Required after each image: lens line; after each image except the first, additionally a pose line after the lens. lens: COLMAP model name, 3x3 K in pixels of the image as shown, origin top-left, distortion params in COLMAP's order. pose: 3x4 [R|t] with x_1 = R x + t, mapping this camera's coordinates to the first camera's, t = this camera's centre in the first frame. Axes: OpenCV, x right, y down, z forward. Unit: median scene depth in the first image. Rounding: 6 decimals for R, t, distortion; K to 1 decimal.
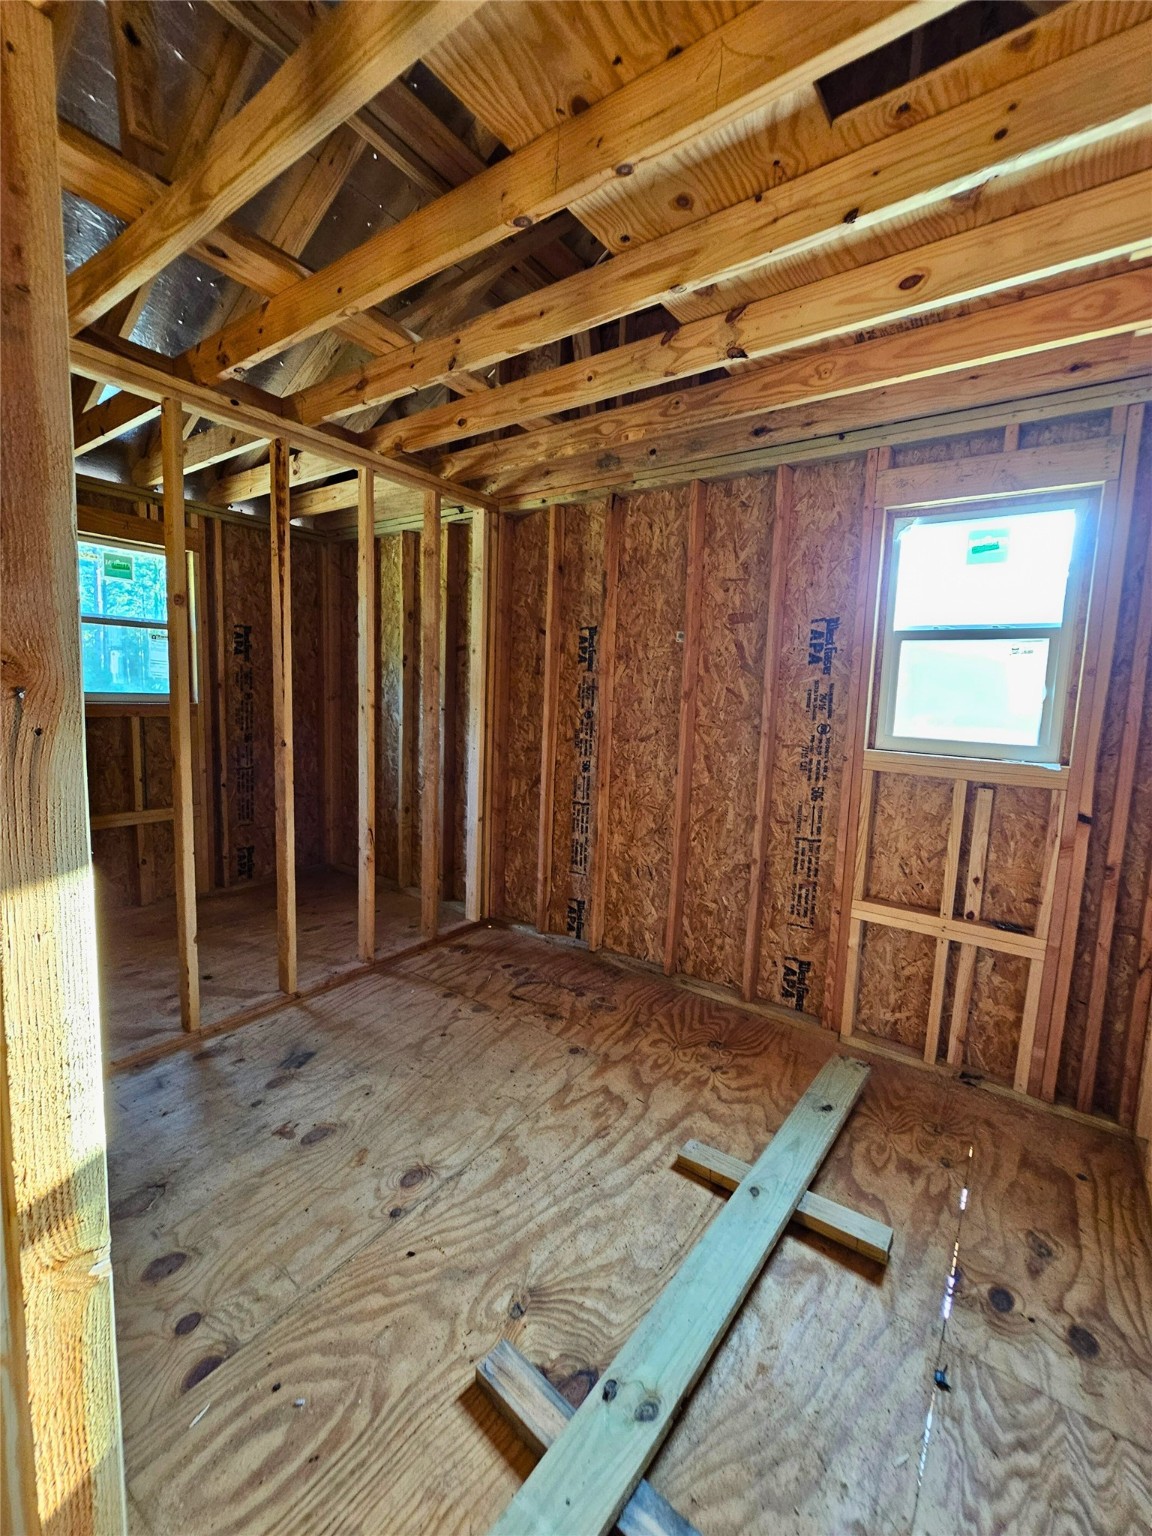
lens RADIAL K [[624.4, 0, 573.9], [0, 624.4, 768.7], [0, 0, 1]] dist [-0.000270, 0.000071]
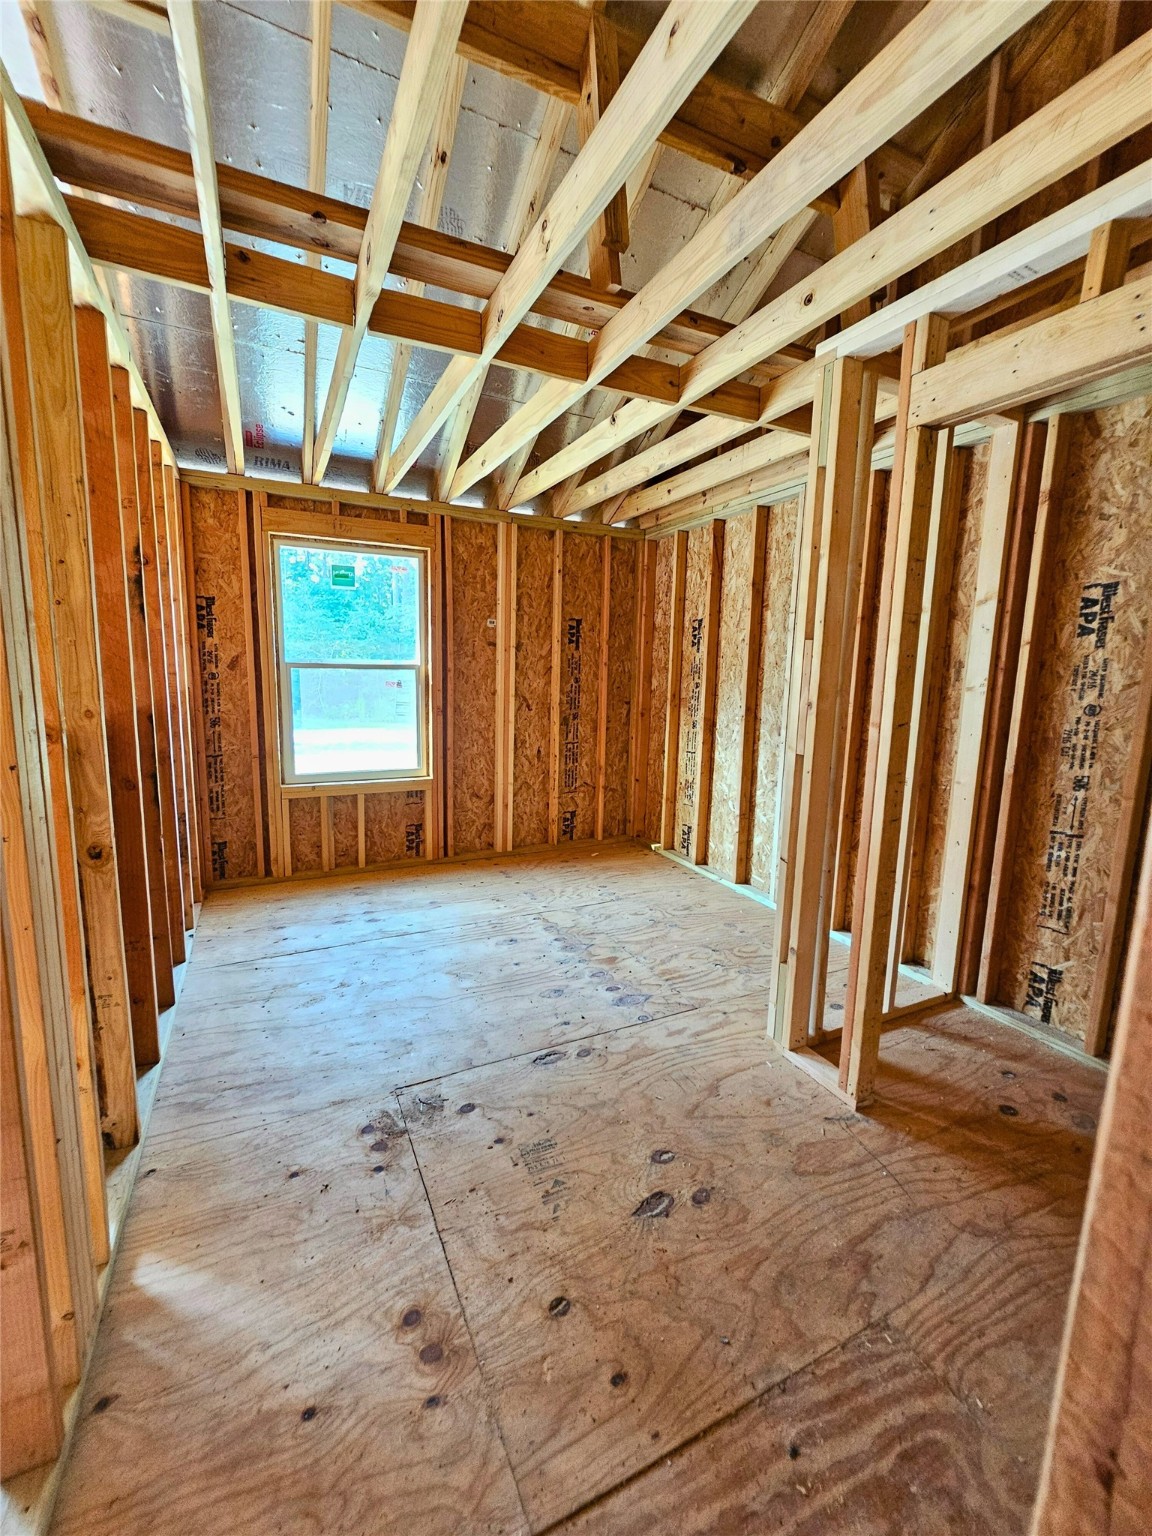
lens RADIAL K [[624.4, 0, 572.1], [0, 624.4, 763.1], [0, 0, 1]] dist [-0.000270, 0.000071]
pose [[0.880422, 0.053755, -0.471134, 0.171219], [-0.046902, 0.998554, 0.026285, 0.022273], [0.471865, -0.001045, 0.881670, -0.121084]]
